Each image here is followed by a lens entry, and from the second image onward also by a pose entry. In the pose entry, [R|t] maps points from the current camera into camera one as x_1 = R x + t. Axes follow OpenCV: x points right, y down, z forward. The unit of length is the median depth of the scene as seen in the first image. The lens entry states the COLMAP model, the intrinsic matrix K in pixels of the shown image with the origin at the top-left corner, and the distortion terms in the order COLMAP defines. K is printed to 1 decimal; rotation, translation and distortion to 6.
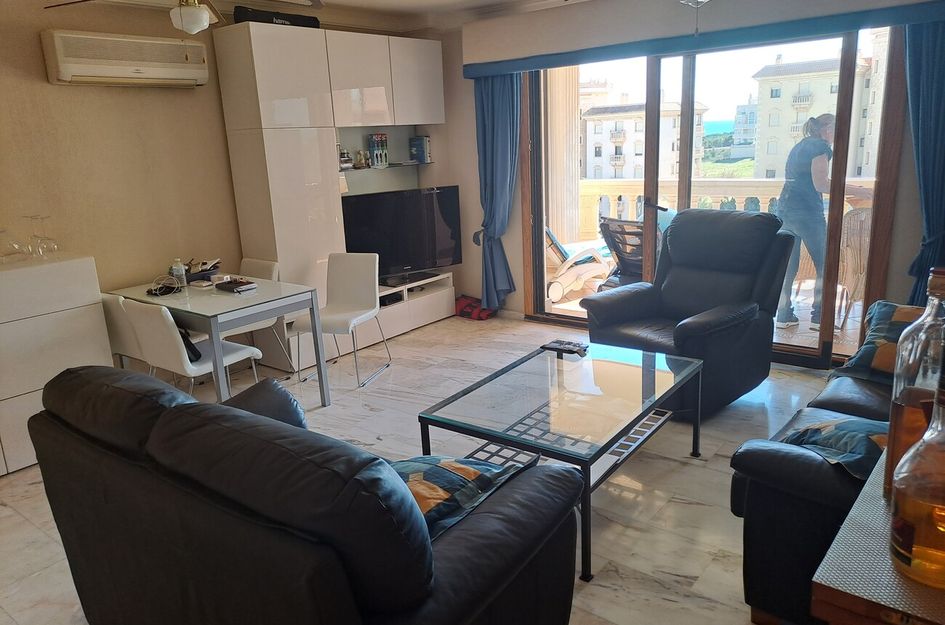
lens RADIAL K [[693.6, 0, 463.8], [0, 693.6, 308.0], [0, 0, 1]] dist [0.066617, -0.060253]
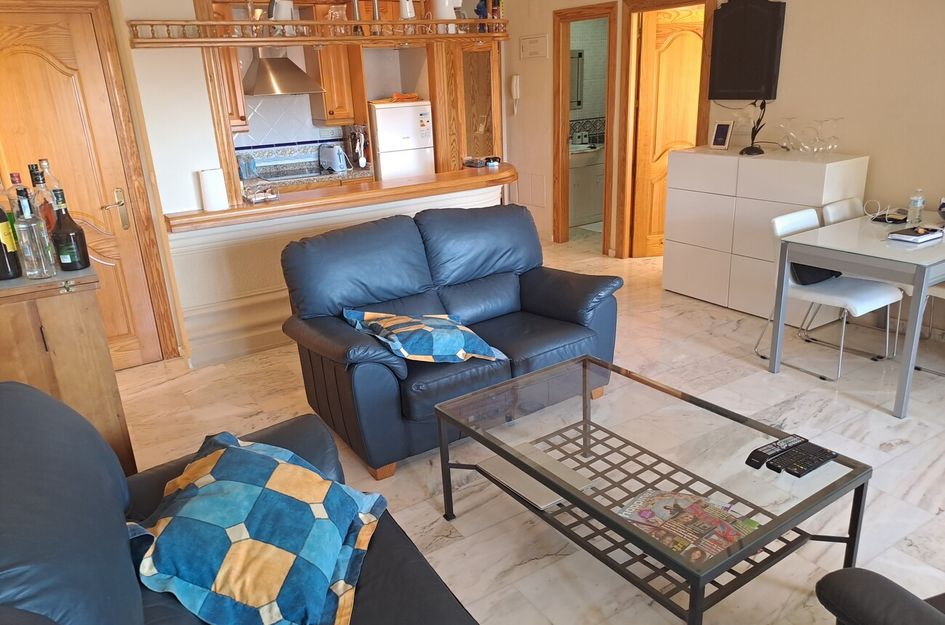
lens RADIAL K [[693.6, 0, 467.8], [0, 693.6, 311.6], [0, 0, 1]] dist [0.066617, -0.060253]
pose [[-0.326944, 0.359325, -0.874067, 0.621531], [-0.169896, 0.887479, 0.428388, -0.223470], [0.929647, 0.288559, -0.229108, 0.752911]]
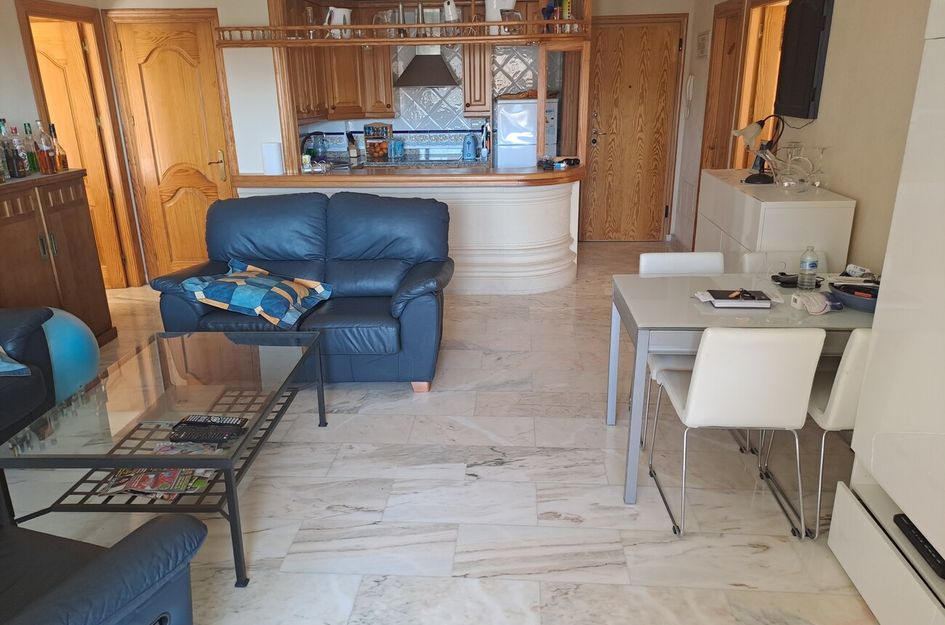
lens RADIAL K [[693.6, 0, 473.5], [0, 693.6, 311.5], [0, 0, 1]] dist [0.066617, -0.060253]
pose [[-0.819327, 0.233103, -0.523800, 0.227342], [-0.089691, 0.850253, 0.518676, -0.349940], [0.566268, 0.471945, -0.675728, 1.355576]]
